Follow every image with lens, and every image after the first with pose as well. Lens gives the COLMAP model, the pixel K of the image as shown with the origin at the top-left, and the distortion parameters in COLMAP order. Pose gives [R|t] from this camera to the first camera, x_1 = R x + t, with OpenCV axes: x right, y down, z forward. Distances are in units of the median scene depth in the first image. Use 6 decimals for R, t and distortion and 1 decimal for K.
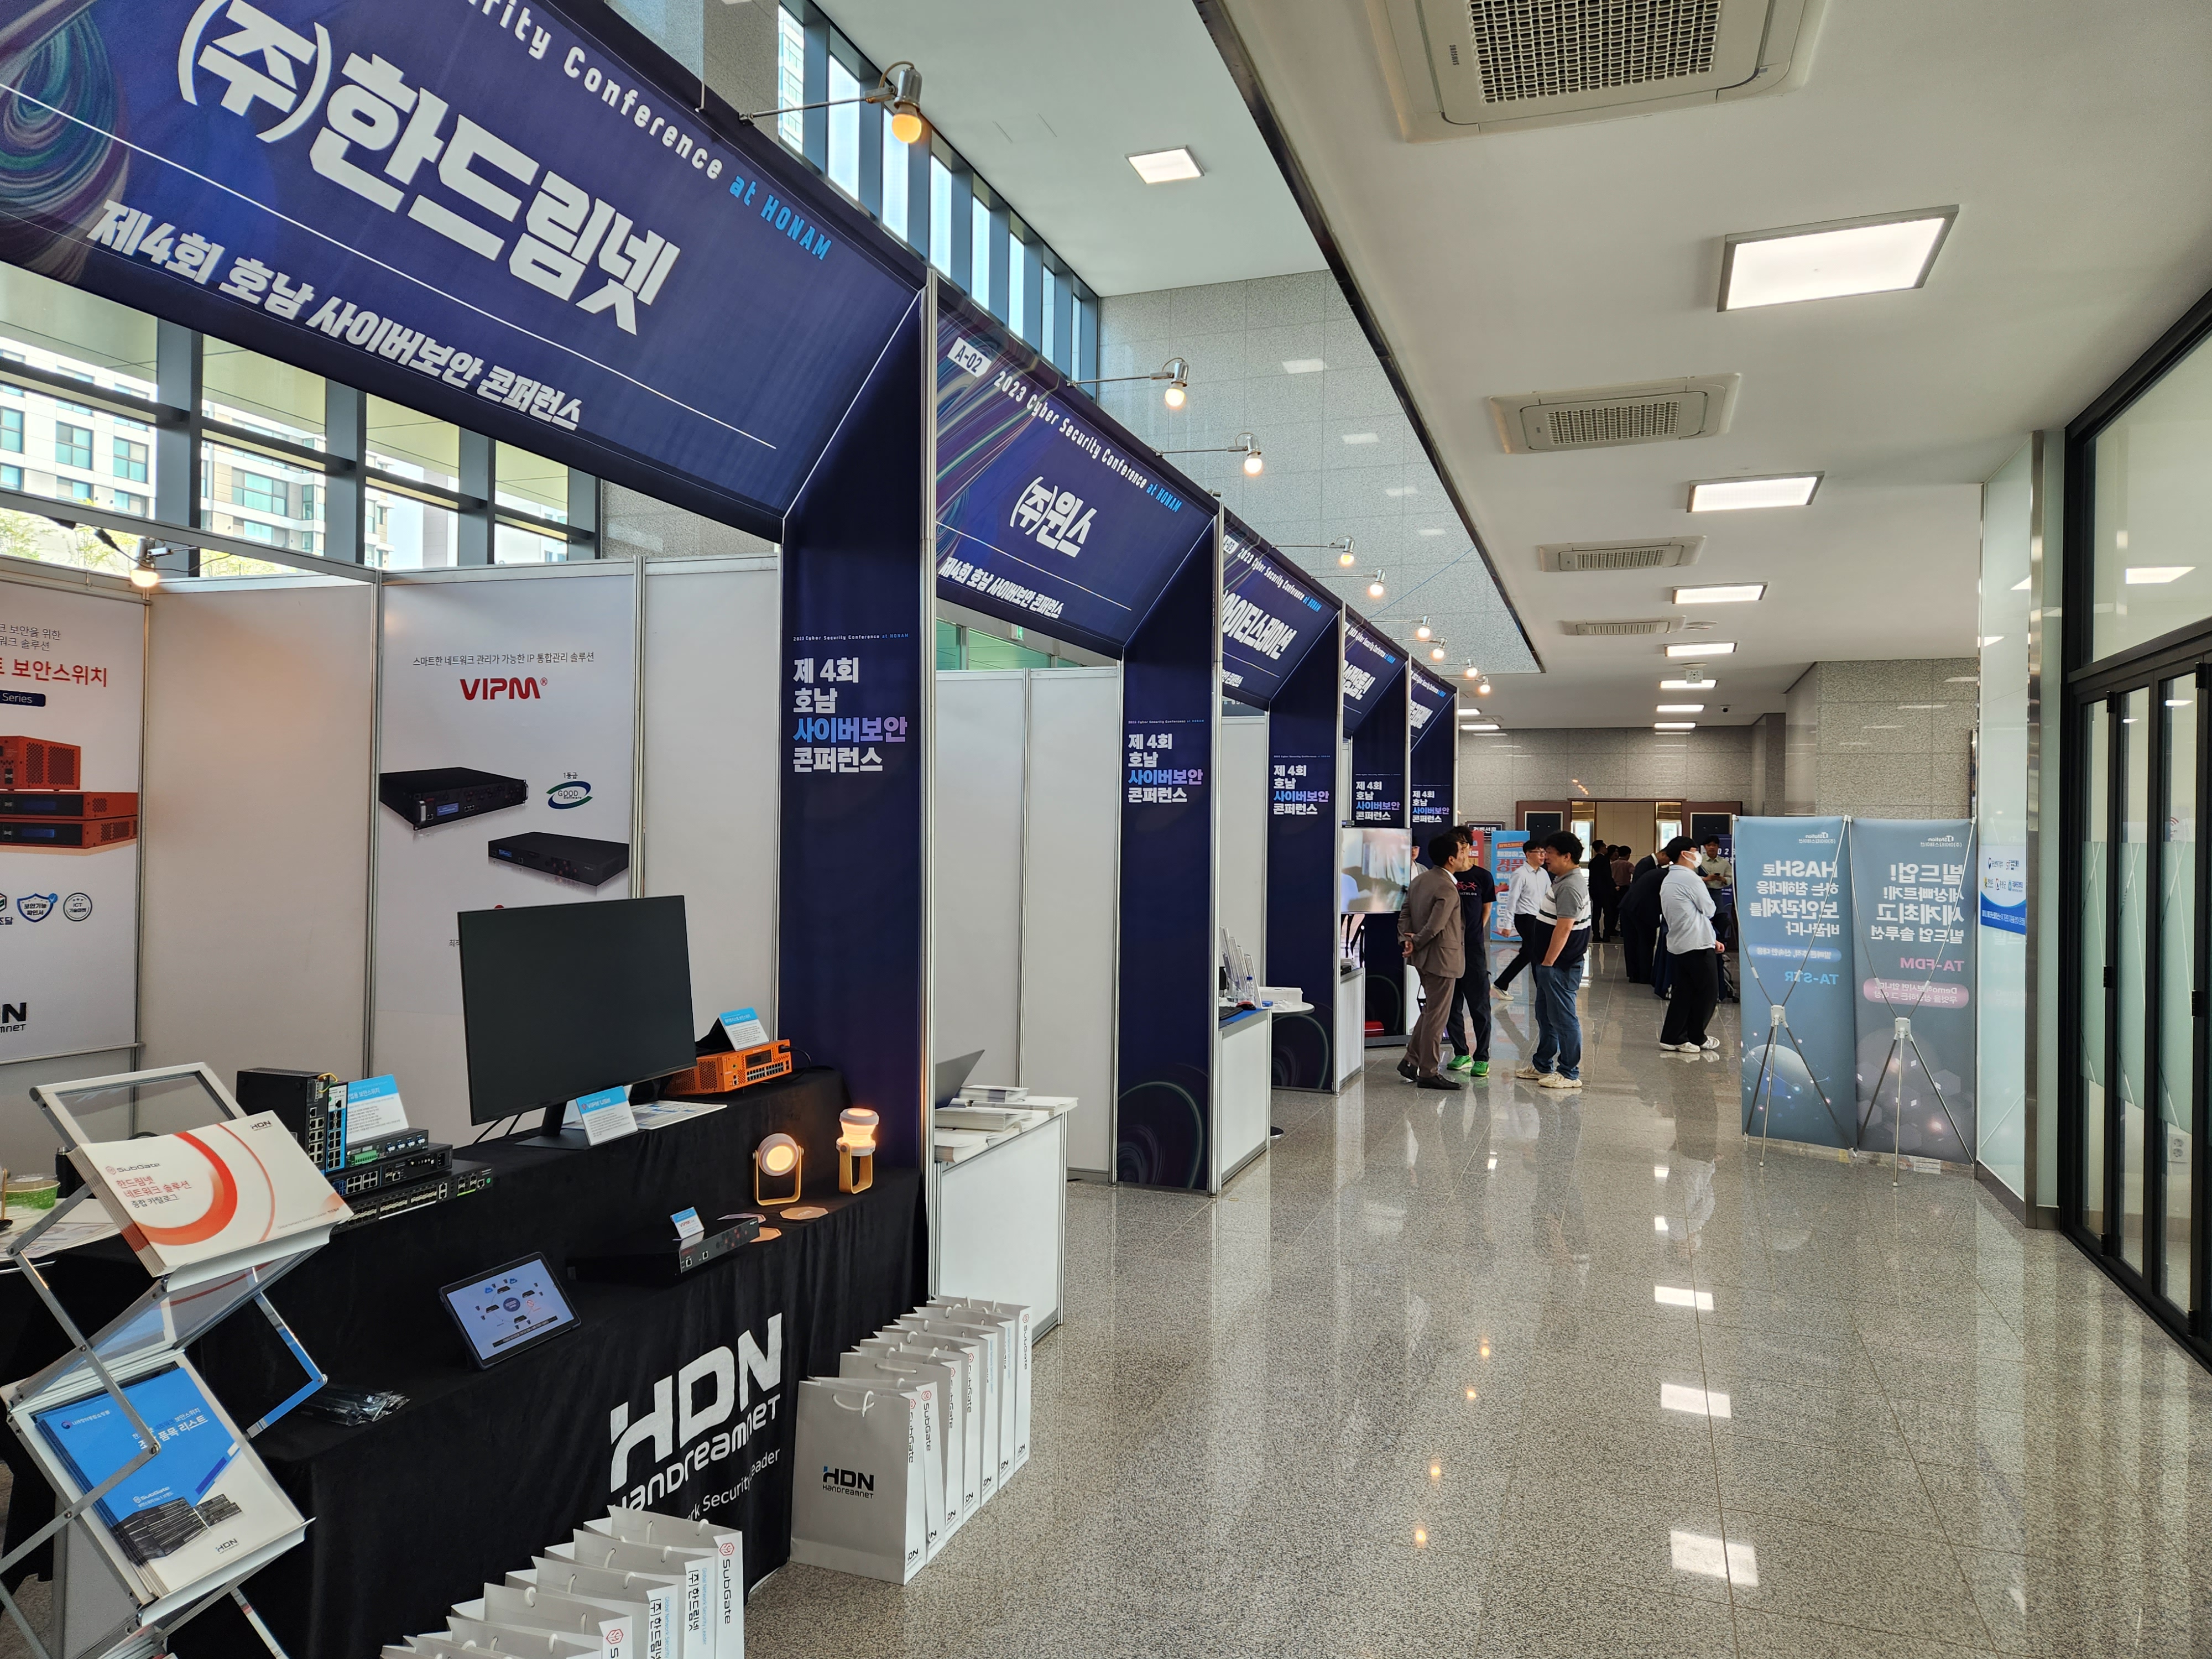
lens RADIAL K [[1487.6, 0, 1124.7], [0, 1487.6, 827.4], [0, 0, 1]] dist [0.082842, -0.050183]
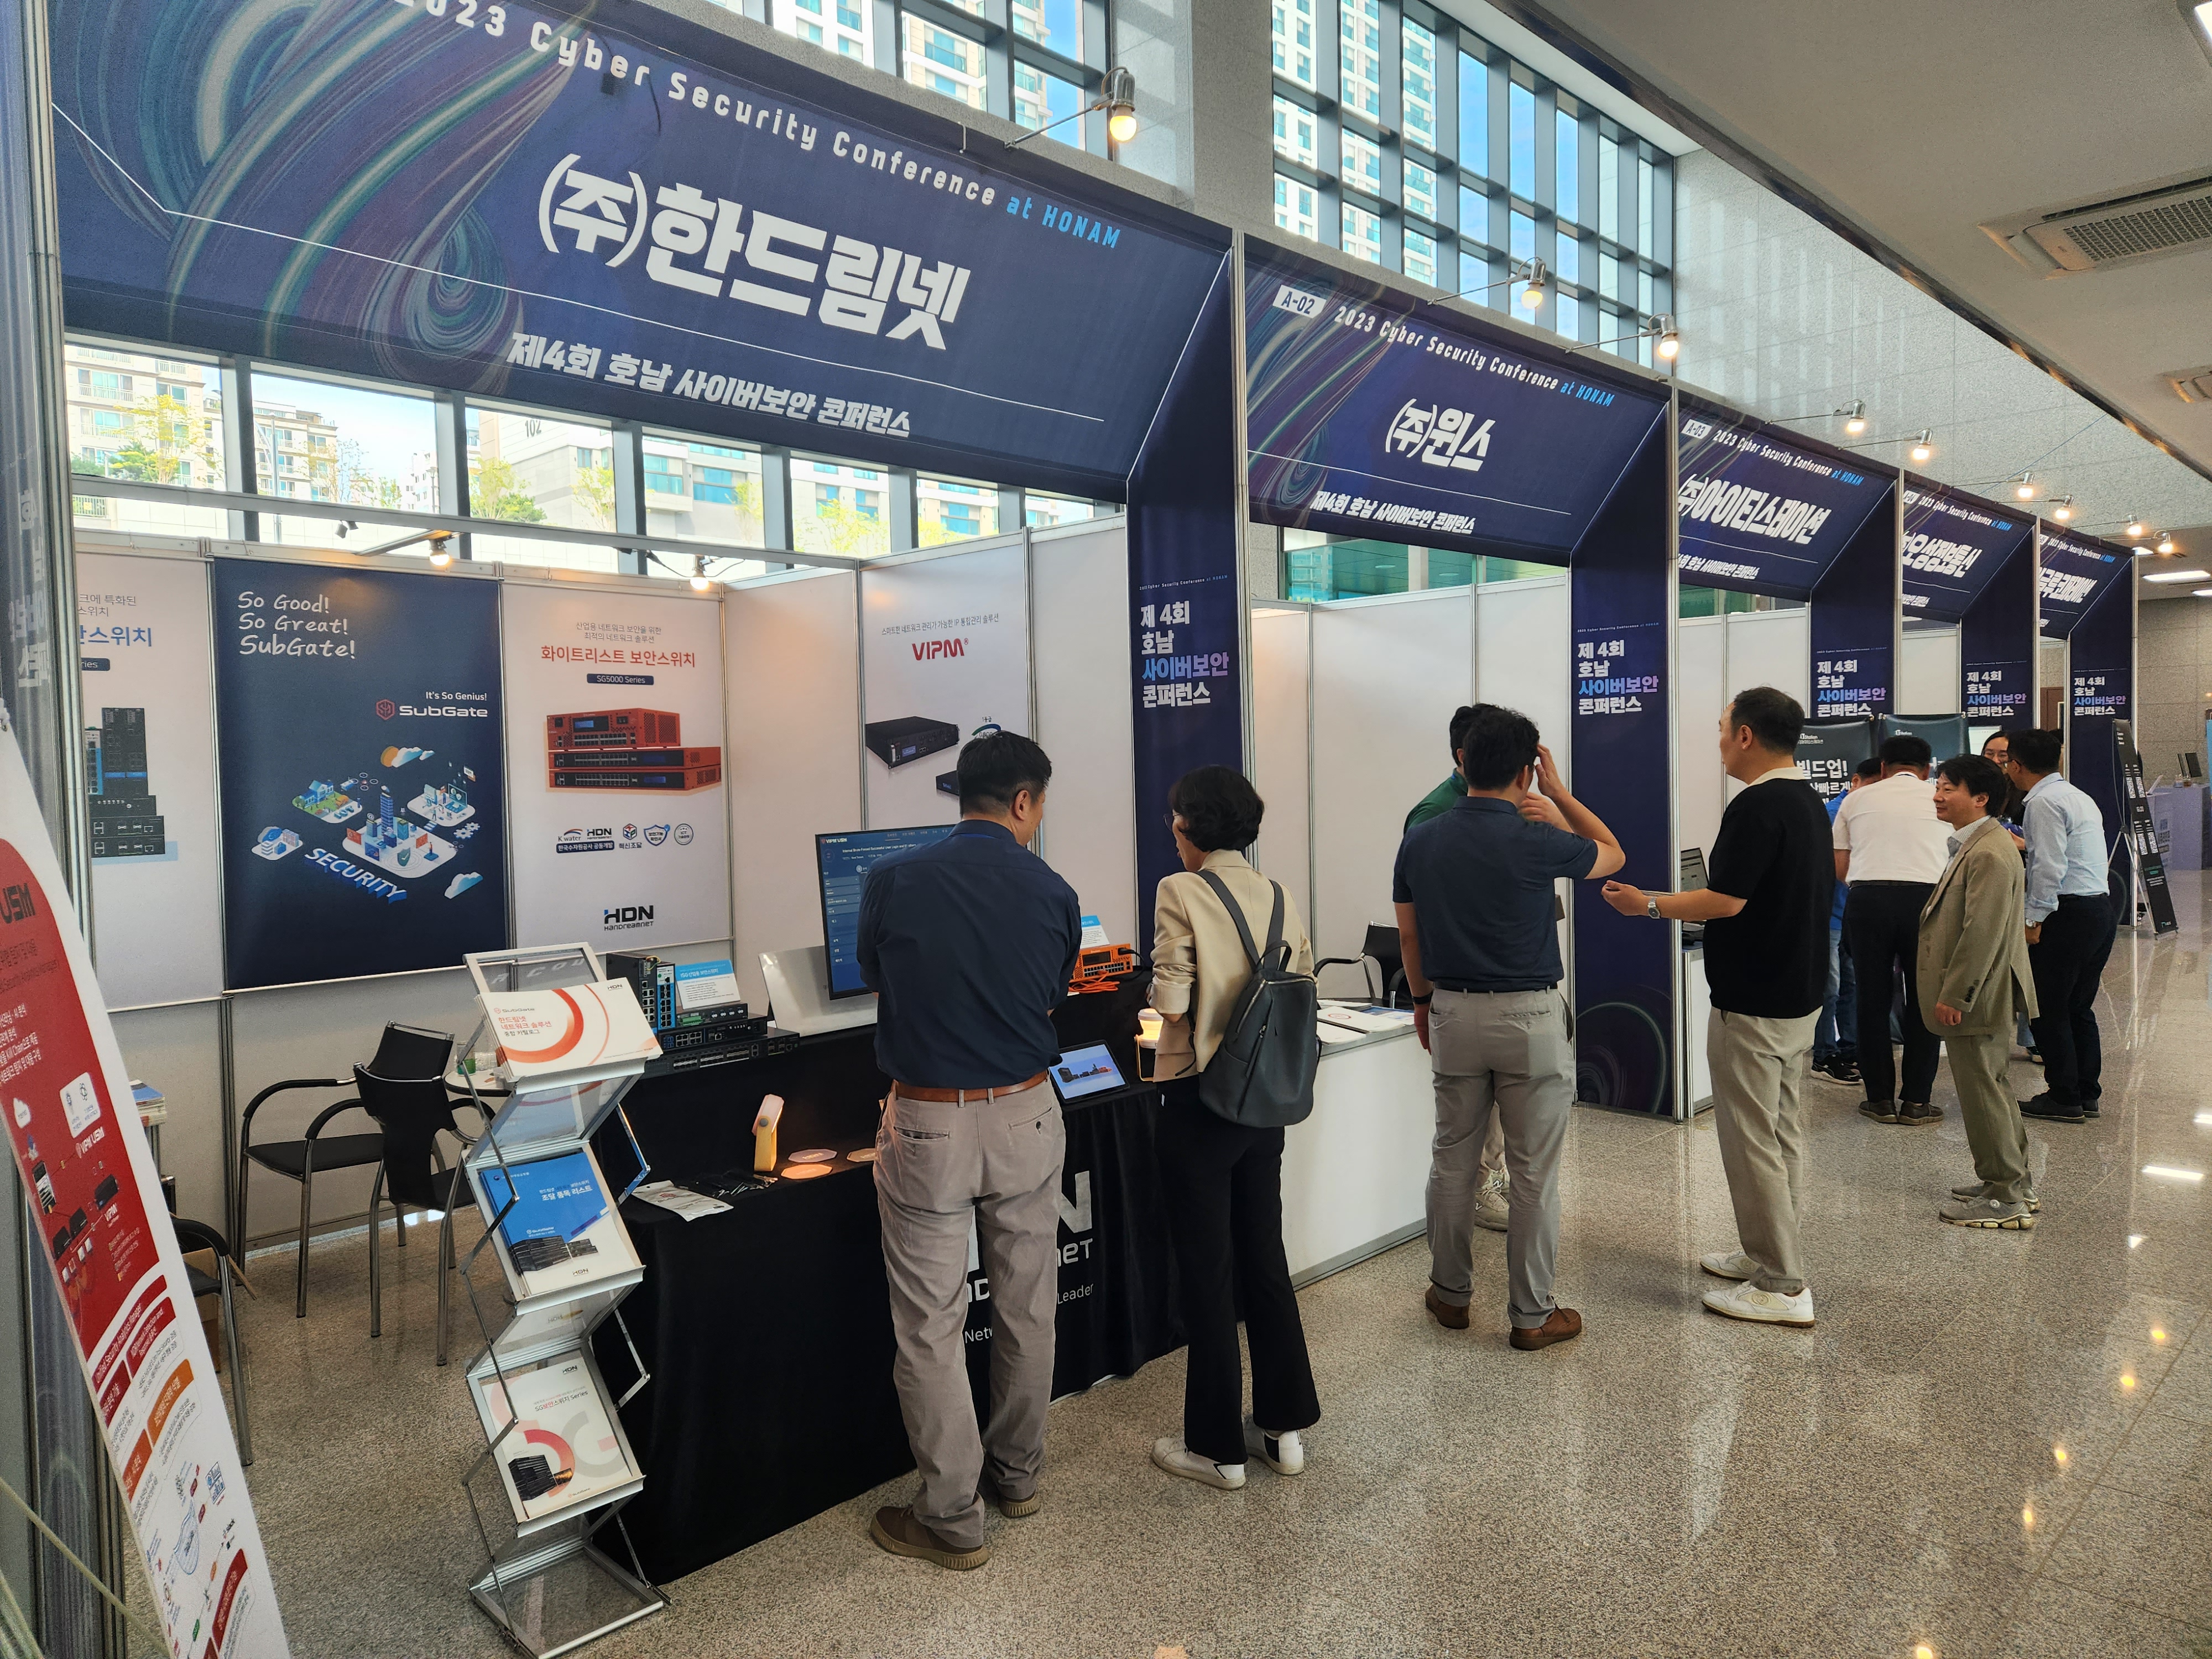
lens RADIAL K [[1487.6, 0, 1102.6], [0, 1487.6, 825.1], [0, 0, 1]] dist [0.082842, -0.050183]
pose [[0.907320, -0.016624, -0.420111, 0.225814], [0.038405, 0.998318, 0.043439, 0.001288], [0.418682, -0.055548, 0.906432, -0.032939]]
